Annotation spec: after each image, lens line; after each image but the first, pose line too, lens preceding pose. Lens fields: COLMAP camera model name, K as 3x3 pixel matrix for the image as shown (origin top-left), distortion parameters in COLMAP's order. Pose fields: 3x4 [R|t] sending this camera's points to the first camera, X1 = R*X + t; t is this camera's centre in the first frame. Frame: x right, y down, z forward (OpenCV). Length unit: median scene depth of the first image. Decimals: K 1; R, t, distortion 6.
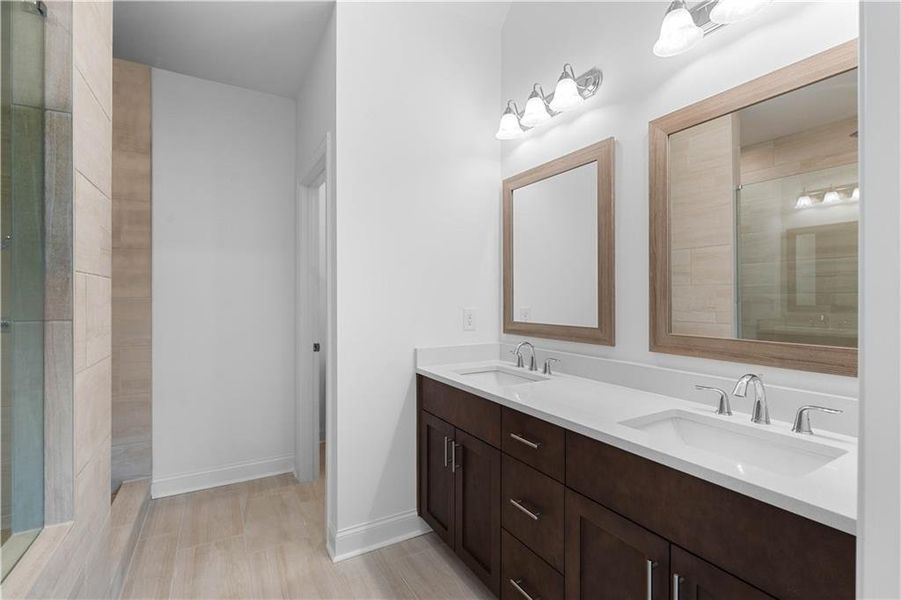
lens RADIAL K [[404.5, 0, 450.5], [0, 404.5, 300.0], [0, 0, 1]] dist [-0.012820, 0.000194]
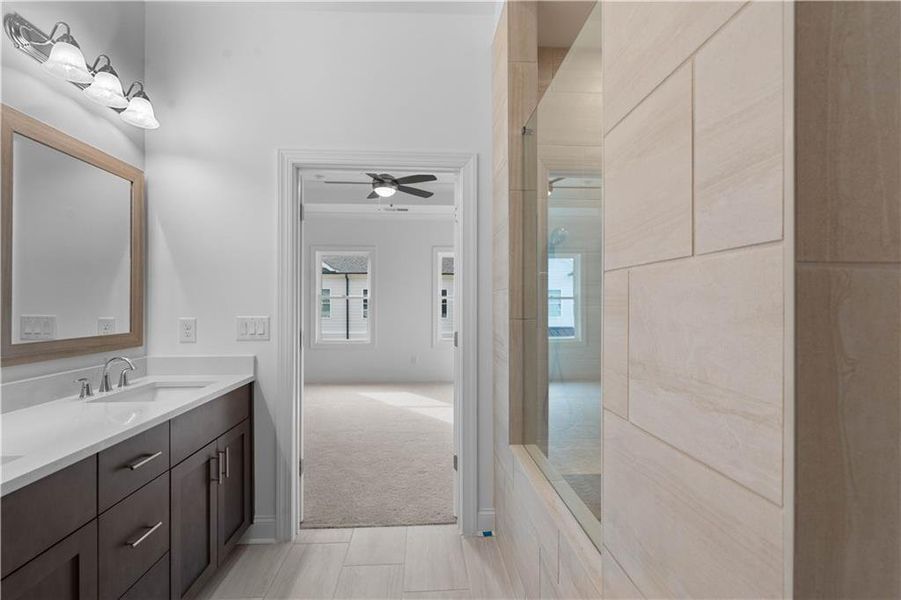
lens RADIAL K [[404.5, 0, 450.5], [0, 404.5, 300.0], [0, 0, 1]] dist [-0.012820, 0.000194]
pose [[-0.900376, 0.013175, 0.434914, -0.830100], [0.014909, 0.999889, 0.000575, -0.005713], [-0.434858, 0.007002, -0.900472, 1.488373]]
